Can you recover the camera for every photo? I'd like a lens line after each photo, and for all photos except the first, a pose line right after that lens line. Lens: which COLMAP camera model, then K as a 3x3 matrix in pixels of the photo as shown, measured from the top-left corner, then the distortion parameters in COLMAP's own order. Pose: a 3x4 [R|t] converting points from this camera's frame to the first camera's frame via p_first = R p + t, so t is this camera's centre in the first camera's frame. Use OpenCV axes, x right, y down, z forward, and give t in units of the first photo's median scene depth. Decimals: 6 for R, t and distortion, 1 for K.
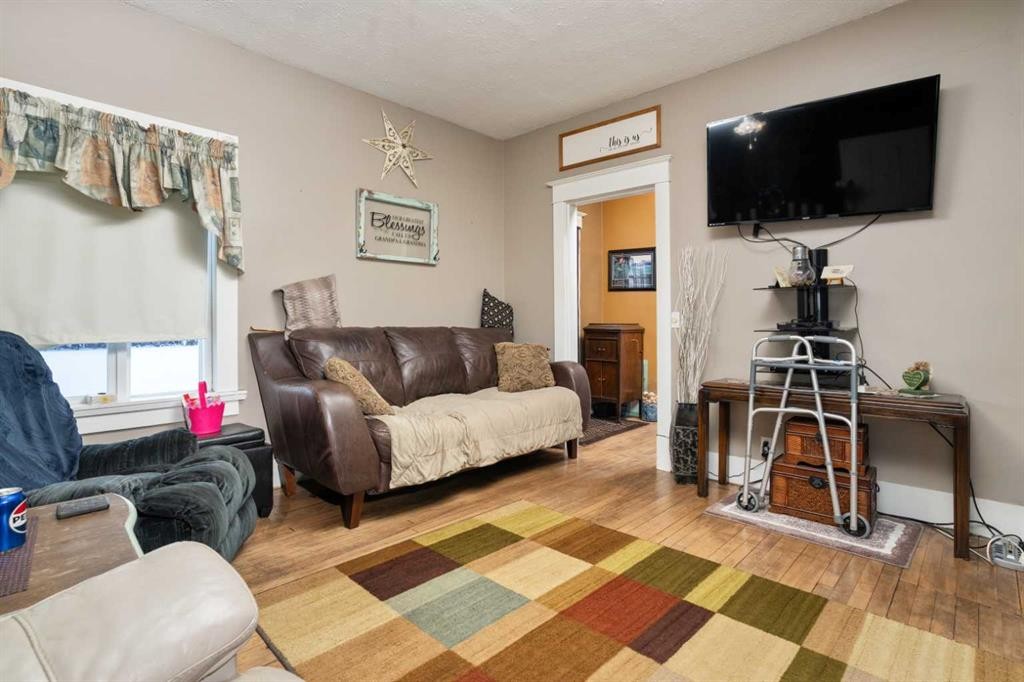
lens RADIAL K [[509.9, 0, 509.9], [0, 509.9, 324.6], [0, 0, 1]] dist [0.004782, 0.001483]
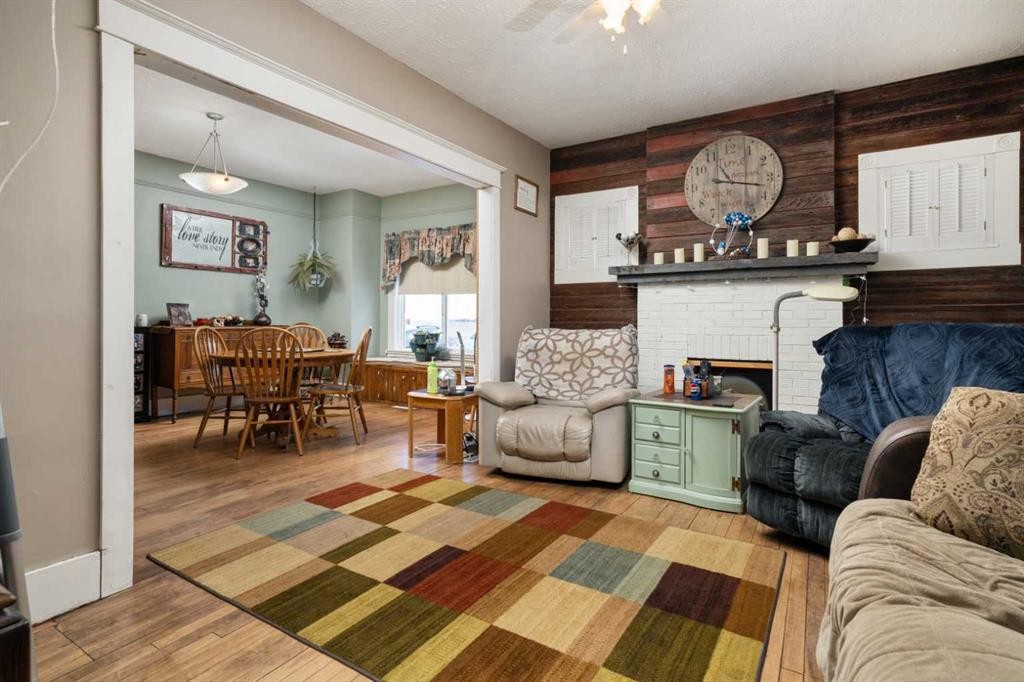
lens RADIAL K [[509.9, 0, 509.9], [0, 509.9, 324.6], [0, 0, 1]] dist [0.004782, 0.001483]
pose [[-0.977238, 0.008835, -0.211961, 0.332566], [0.000746, 0.999269, 0.038209, -0.028923], [0.212144, 0.037181, -0.976531, 1.940481]]
